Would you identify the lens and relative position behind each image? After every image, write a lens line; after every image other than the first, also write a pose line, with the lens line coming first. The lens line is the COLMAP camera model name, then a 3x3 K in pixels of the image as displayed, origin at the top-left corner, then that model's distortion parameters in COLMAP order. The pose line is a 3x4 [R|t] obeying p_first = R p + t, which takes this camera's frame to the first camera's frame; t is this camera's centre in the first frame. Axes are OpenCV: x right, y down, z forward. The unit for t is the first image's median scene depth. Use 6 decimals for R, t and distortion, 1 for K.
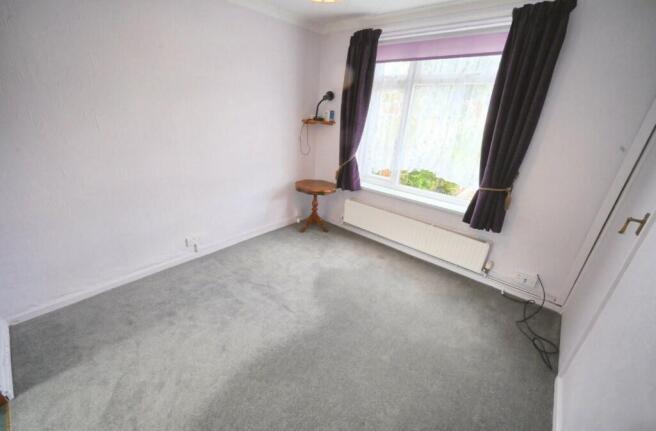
lens RADIAL K [[268.1, 0, 328.6], [0, 268.1, 219.2], [0, 0, 1]] dist [0.000174, 0.000109]
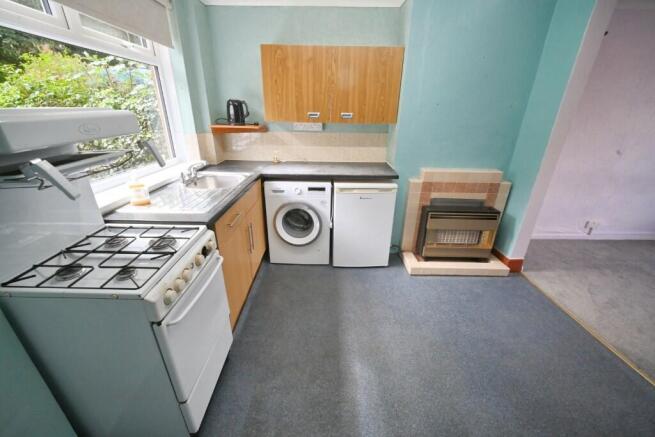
lens RADIAL K [[259.0, 0, 327.0], [0, 259.0, 217.2], [0, 0, 1]] dist [-0.000355, 0.000062]
pose [[0.658300, 0.257983, -0.707168, -0.464580], [-0.273804, 0.957152, 0.094297, 0.259206], [0.701194, 0.131550, 0.700729, -0.633181]]
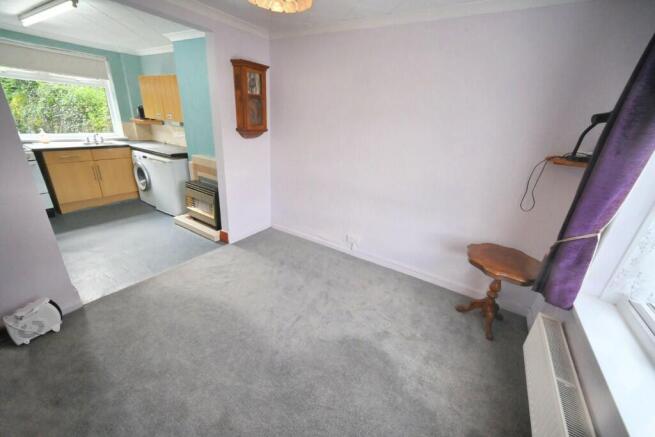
lens RADIAL K [[259.0, 0, 321.7], [0, 259.0, 222.3], [0, 0, 1]] dist [-0.000355, 0.000062]
pose [[0.137870, 0.330900, -0.933540, 0.503154], [-0.430491, 0.868876, 0.244402, -0.202086], [0.892003, 0.368185, 0.262242, 0.543728]]
